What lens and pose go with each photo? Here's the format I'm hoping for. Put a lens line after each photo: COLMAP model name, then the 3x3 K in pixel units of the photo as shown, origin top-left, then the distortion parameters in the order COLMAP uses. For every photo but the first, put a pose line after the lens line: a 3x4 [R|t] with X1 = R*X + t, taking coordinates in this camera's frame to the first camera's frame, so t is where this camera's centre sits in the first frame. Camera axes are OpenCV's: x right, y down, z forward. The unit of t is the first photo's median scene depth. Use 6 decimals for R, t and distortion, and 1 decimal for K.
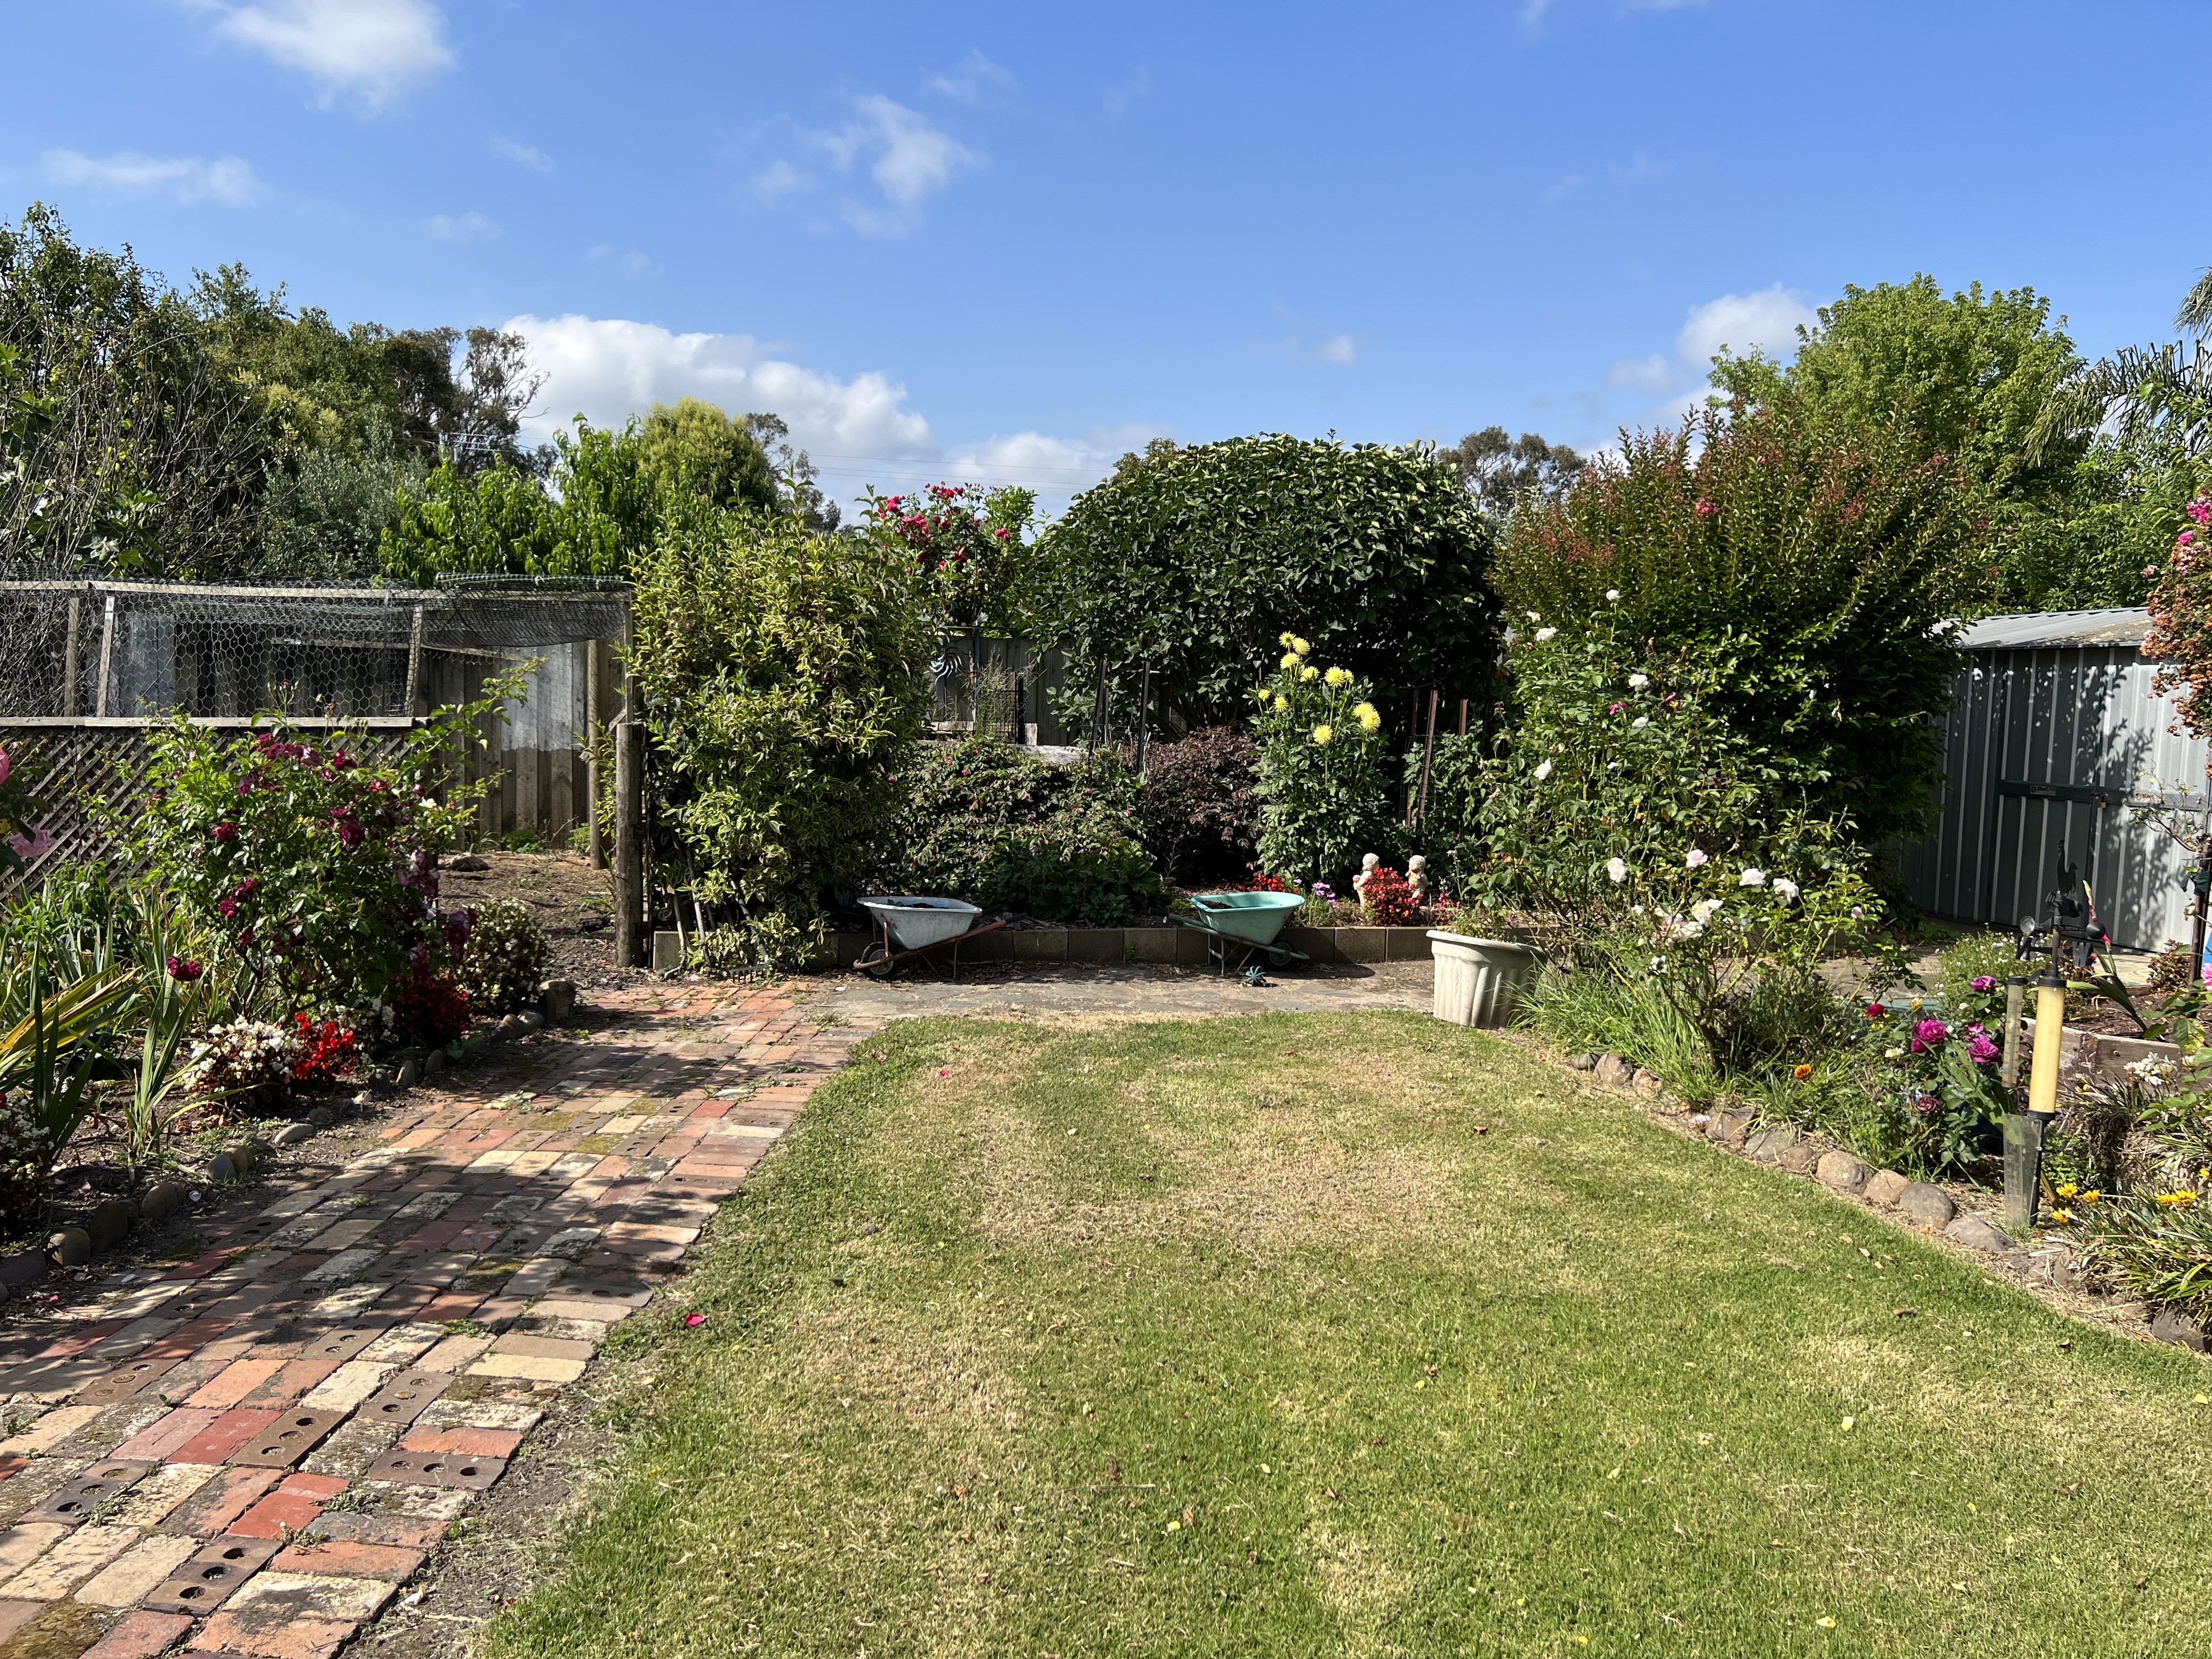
lens RADIAL K [[1623.3, 0, 1122.4], [0, 1623.3, 836.8], [0, 0, 1]] dist [0.050794, -0.055637]
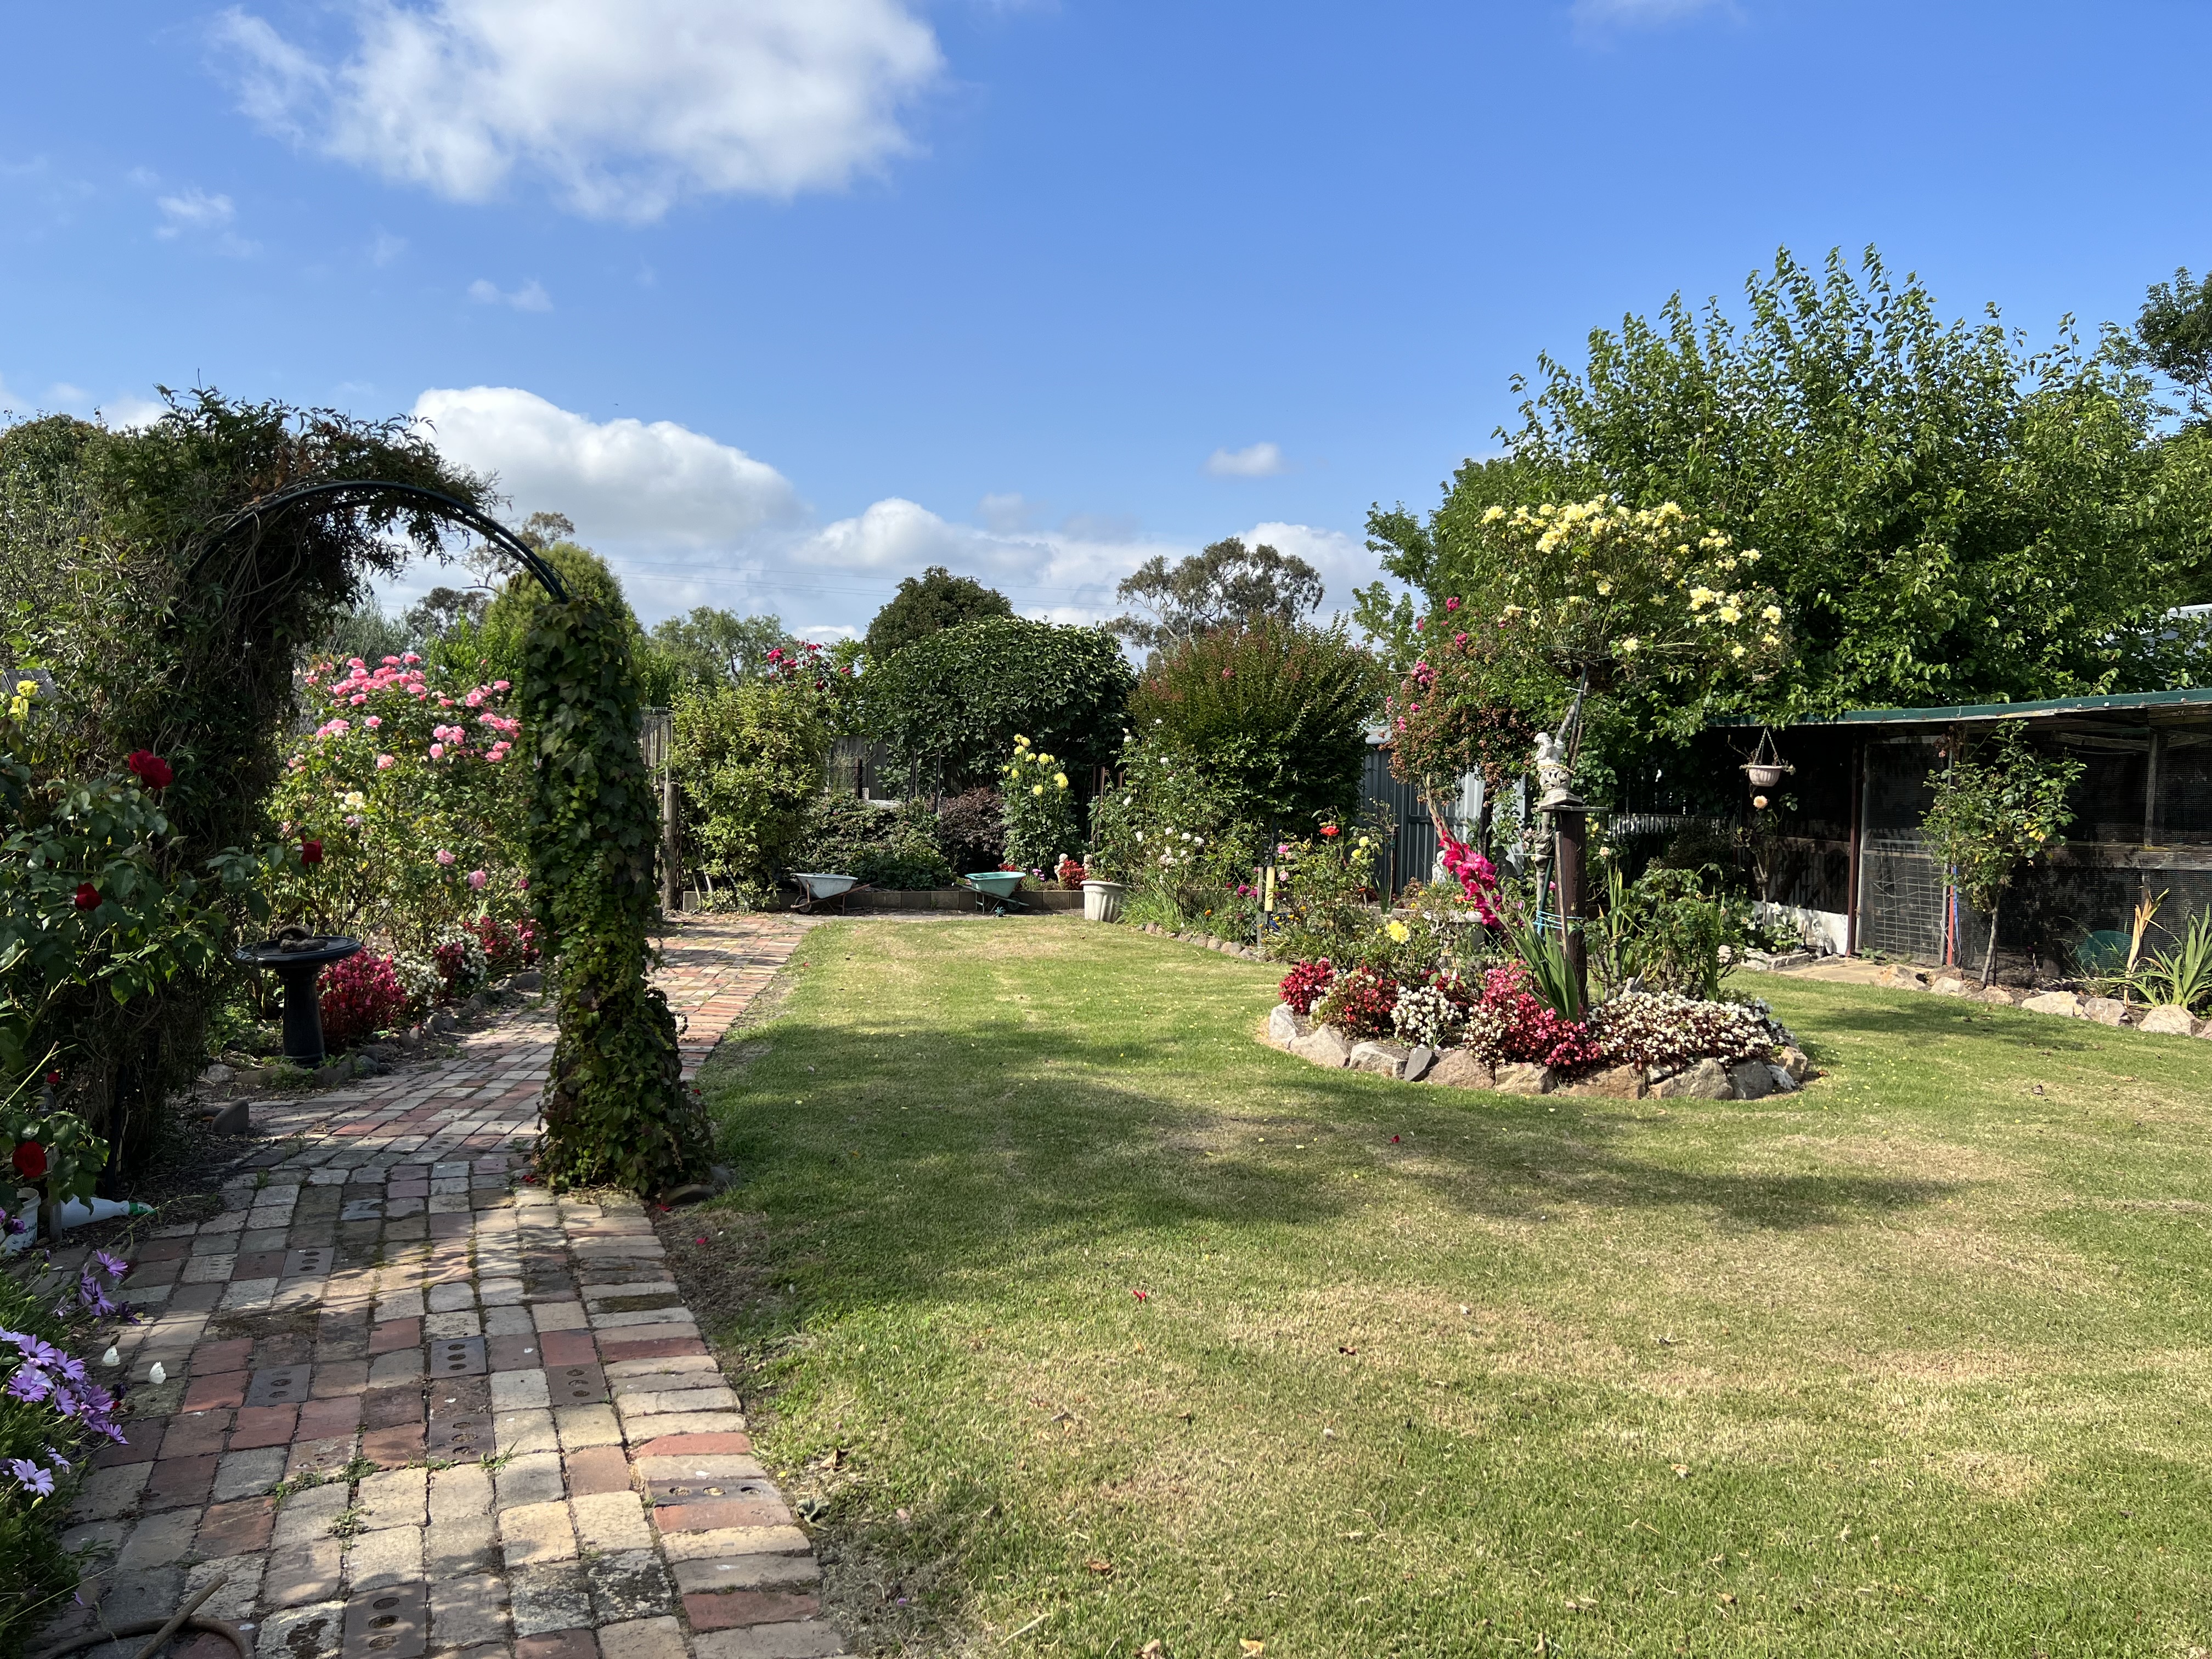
lens RADIAL K [[1623.3, 0, 1122.4], [0, 1623.3, 836.8], [0, 0, 1]] dist [0.050794, -0.055637]
pose [[0.990321, -0.007624, 0.138589, -0.039127], [0.014682, 0.998643, -0.049973, 0.090233], [-0.138020, 0.051525, 0.989088, -0.896870]]
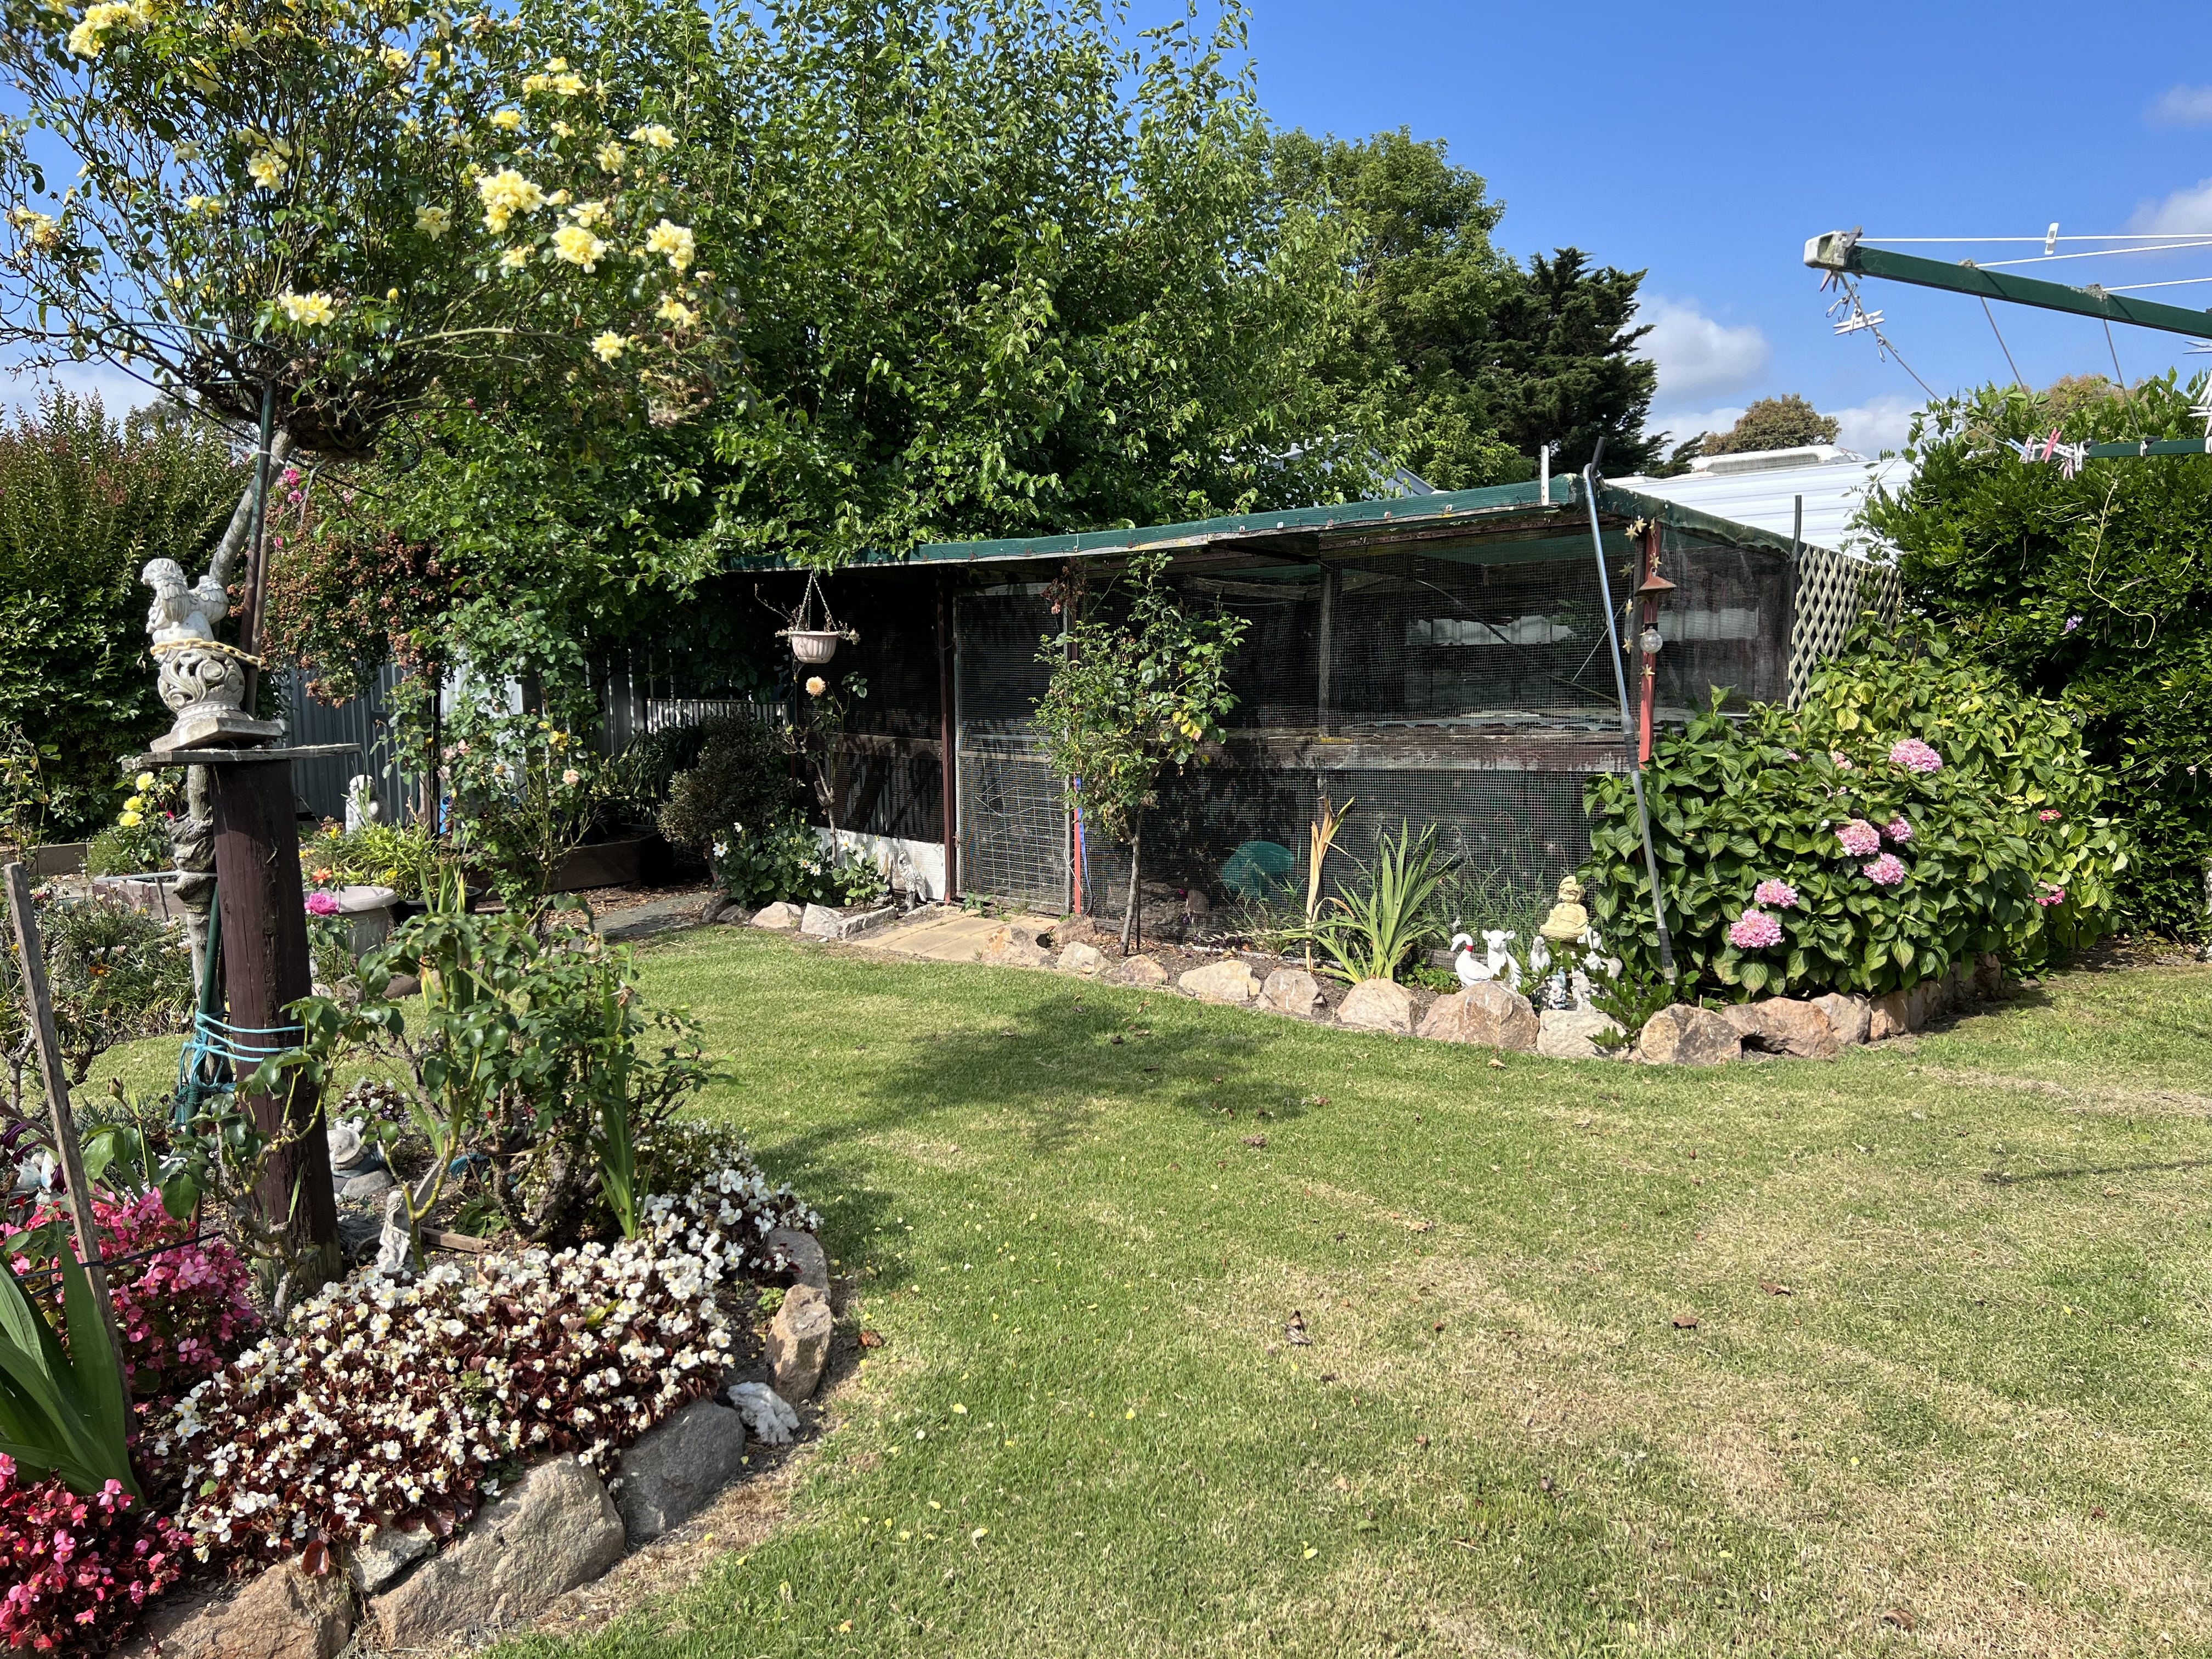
lens RADIAL K [[1623.3, 0, 1122.4], [0, 1623.3, 836.8], [0, 0, 1]] dist [0.050794, -0.055637]
pose [[0.793762, -0.098115, 0.600262, 0.268807], [0.080629, 0.995167, 0.056042, 0.046360], [-0.602860, 0.003914, 0.797837, -0.436578]]
